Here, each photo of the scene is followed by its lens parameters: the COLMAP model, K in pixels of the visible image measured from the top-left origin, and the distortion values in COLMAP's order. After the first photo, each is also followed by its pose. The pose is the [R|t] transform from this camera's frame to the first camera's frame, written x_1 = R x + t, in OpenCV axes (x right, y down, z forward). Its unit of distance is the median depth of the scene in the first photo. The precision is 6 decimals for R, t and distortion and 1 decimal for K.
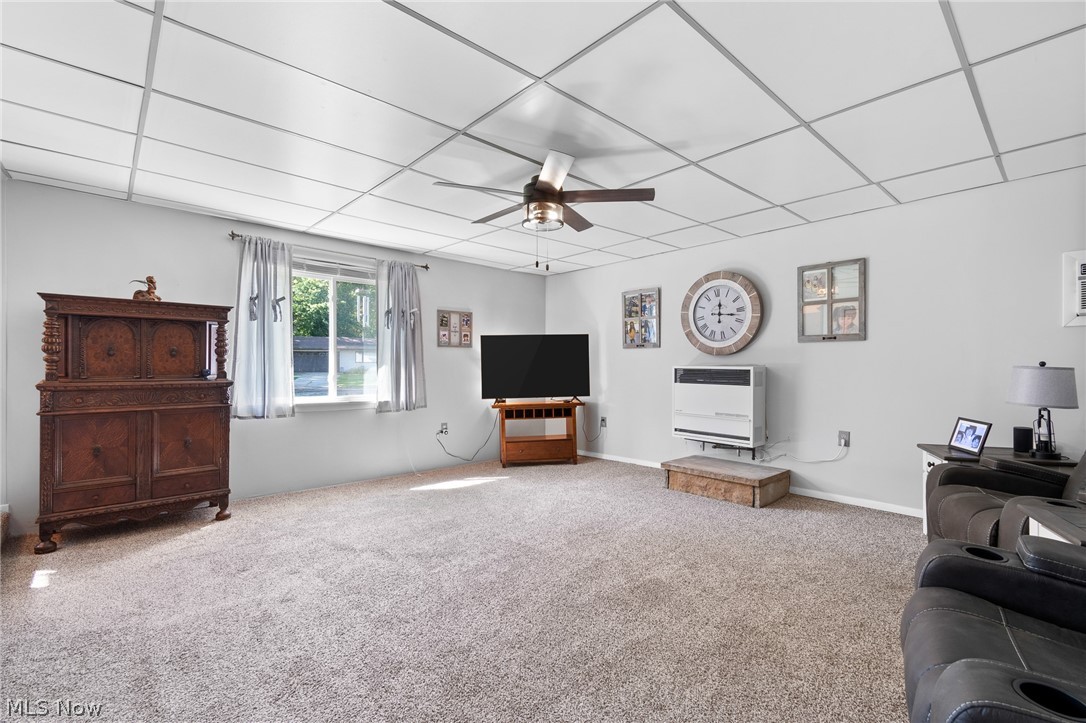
lens RADIAL K [[480.6, 0, 538.7], [0, 480.6, 364.0], [0, 0, 1]] dist [0.001037, 0.000170]
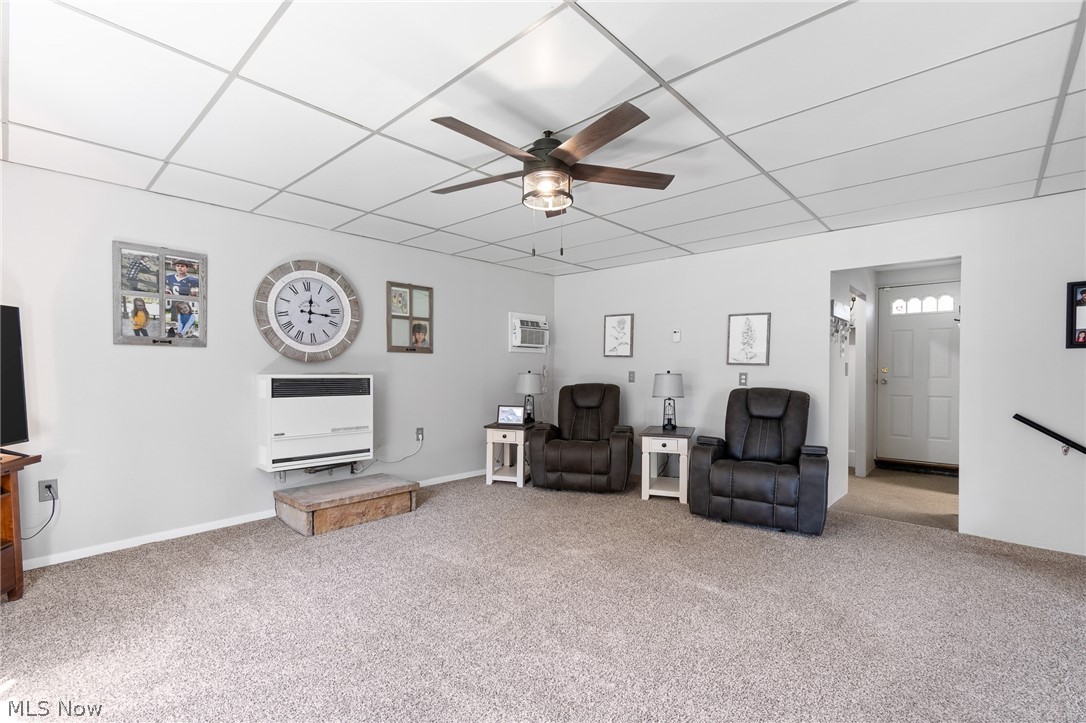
lens RADIAL K [[489.1, 0, 541.2], [0, 489.1, 380.0], [0, 0, 1]] dist [0.000464, -0.000087]
pose [[-0.095651, -0.018723, 0.995239, -0.521873], [-0.001294, 0.999825, 0.018684, -0.002922], [-0.995414, 0.000499, -0.095659, 0.696167]]
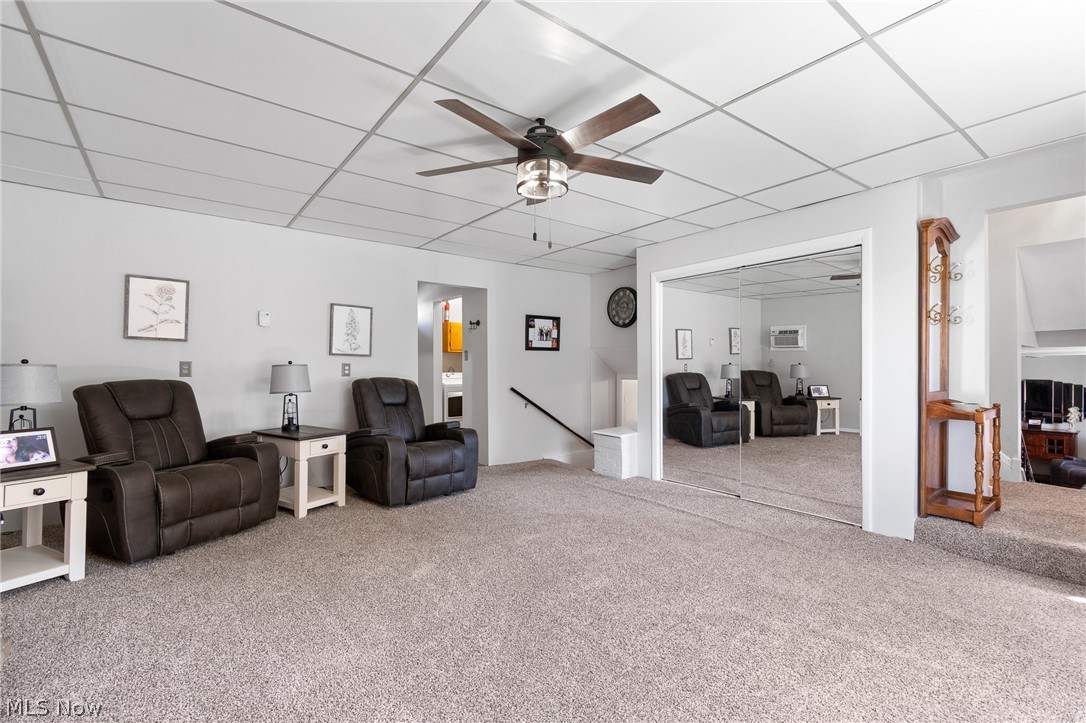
lens RADIAL K [[480.6, 0, 538.7], [0, 480.6, 364.0], [0, 0, 1]] dist [0.001037, 0.000170]
pose [[-0.996324, -0.006292, 0.085438, -0.298705], [-0.006084, 0.999978, 0.002701, -0.003125], [-0.085453, 0.002172, -0.996340, 0.903113]]
